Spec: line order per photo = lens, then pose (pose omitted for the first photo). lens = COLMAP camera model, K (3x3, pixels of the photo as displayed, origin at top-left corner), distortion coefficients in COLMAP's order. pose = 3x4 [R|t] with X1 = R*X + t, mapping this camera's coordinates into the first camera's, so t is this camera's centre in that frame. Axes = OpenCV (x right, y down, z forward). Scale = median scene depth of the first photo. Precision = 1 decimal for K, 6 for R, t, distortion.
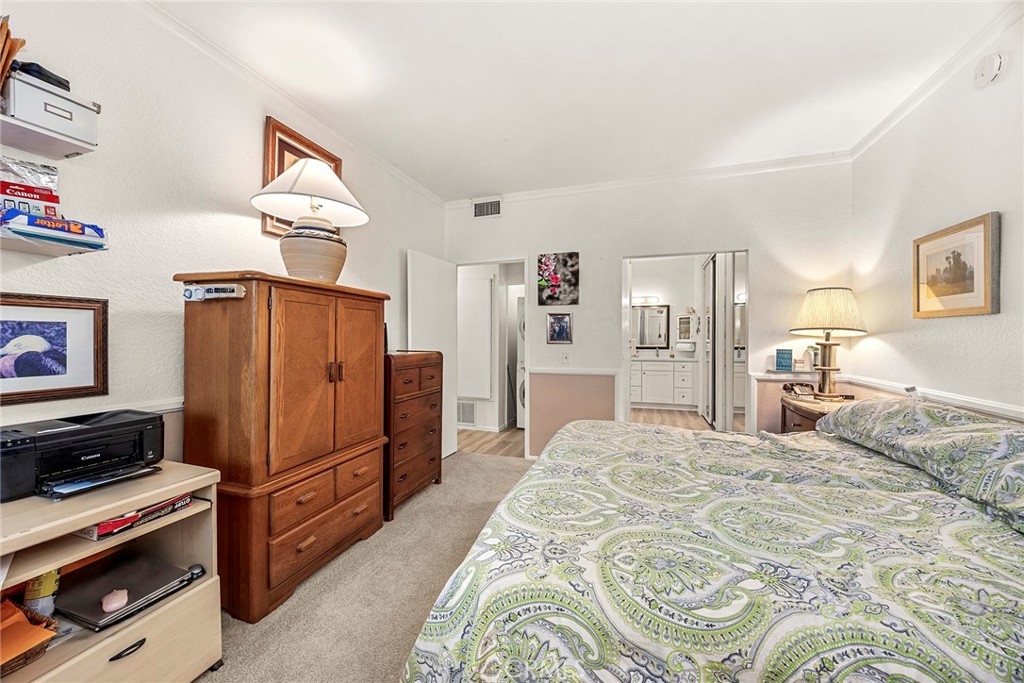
lens RADIAL K [[390.6, 0, 512.1], [0, 390.6, 337.2], [0, 0, 1]] dist [-0.000441, -0.000087]
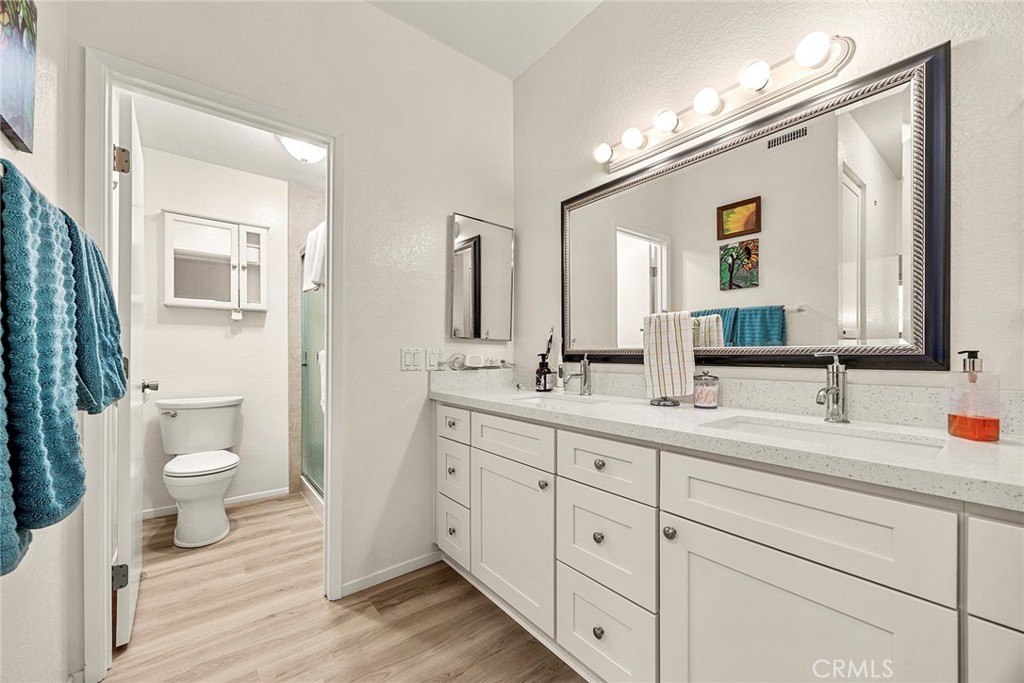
lens RADIAL K [[398.1, 0, 510.7], [0, 398.1, 353.0], [0, 0, 1]] dist [-0.001528, -0.000192]
pose [[0.844417, -0.006676, -0.535644, 0.365821], [0.006281, 0.999977, -0.002562, 0.025530], [0.535649, -0.001201, 0.844440, 0.844308]]
